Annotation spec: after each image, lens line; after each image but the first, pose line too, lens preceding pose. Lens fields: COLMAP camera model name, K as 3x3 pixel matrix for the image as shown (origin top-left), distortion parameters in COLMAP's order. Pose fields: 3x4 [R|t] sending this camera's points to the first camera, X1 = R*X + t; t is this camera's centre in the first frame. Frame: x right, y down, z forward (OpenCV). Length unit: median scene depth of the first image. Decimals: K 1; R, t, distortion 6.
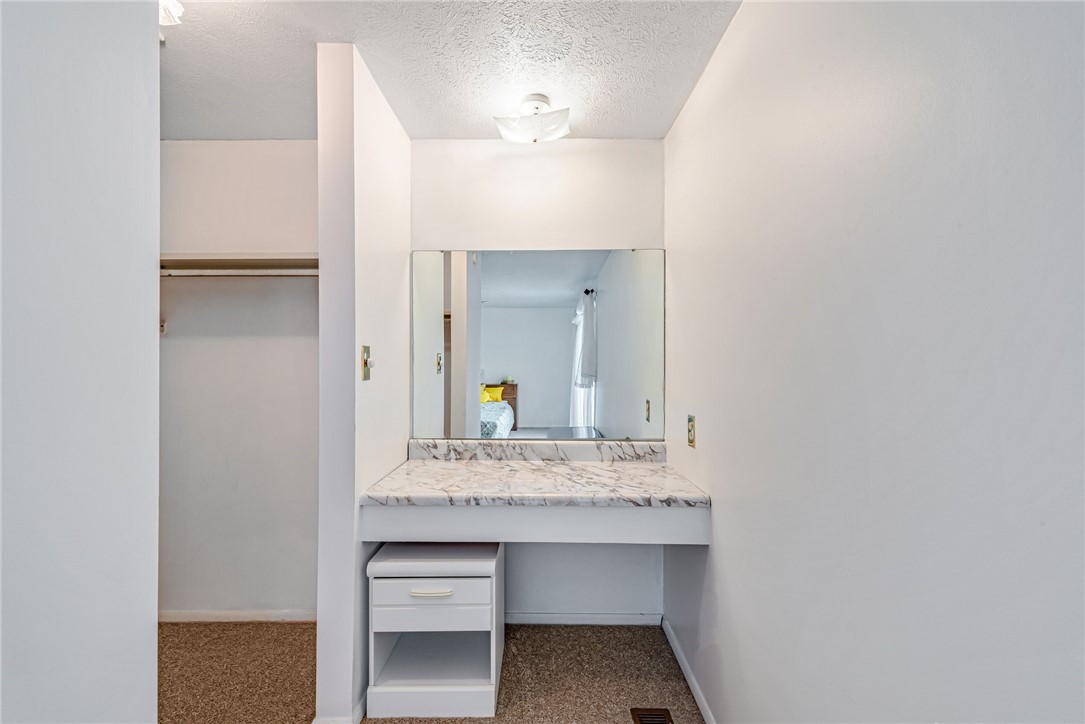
lens RADIAL K [[429.8, 0, 538.9], [0, 429.8, 364.2], [0, 0, 1]] dist [0.014708, -0.004715]
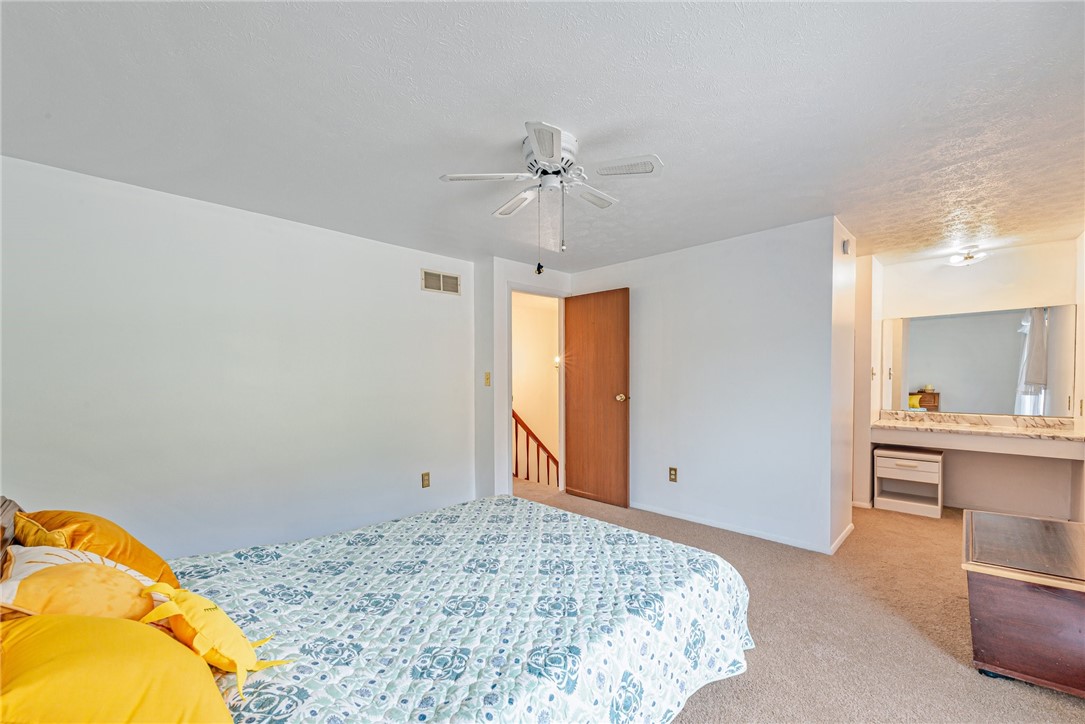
lens RADIAL K [[429.8, 0, 540.8], [0, 429.8, 384.9], [0, 0, 1]] dist [0.015127, -0.004441]
pose [[0.711155, 0.010752, -0.702953, 0.004966], [0.005950, 0.999755, 0.021311, -0.001714], [0.703010, -0.019338, 0.710917, -1.689755]]
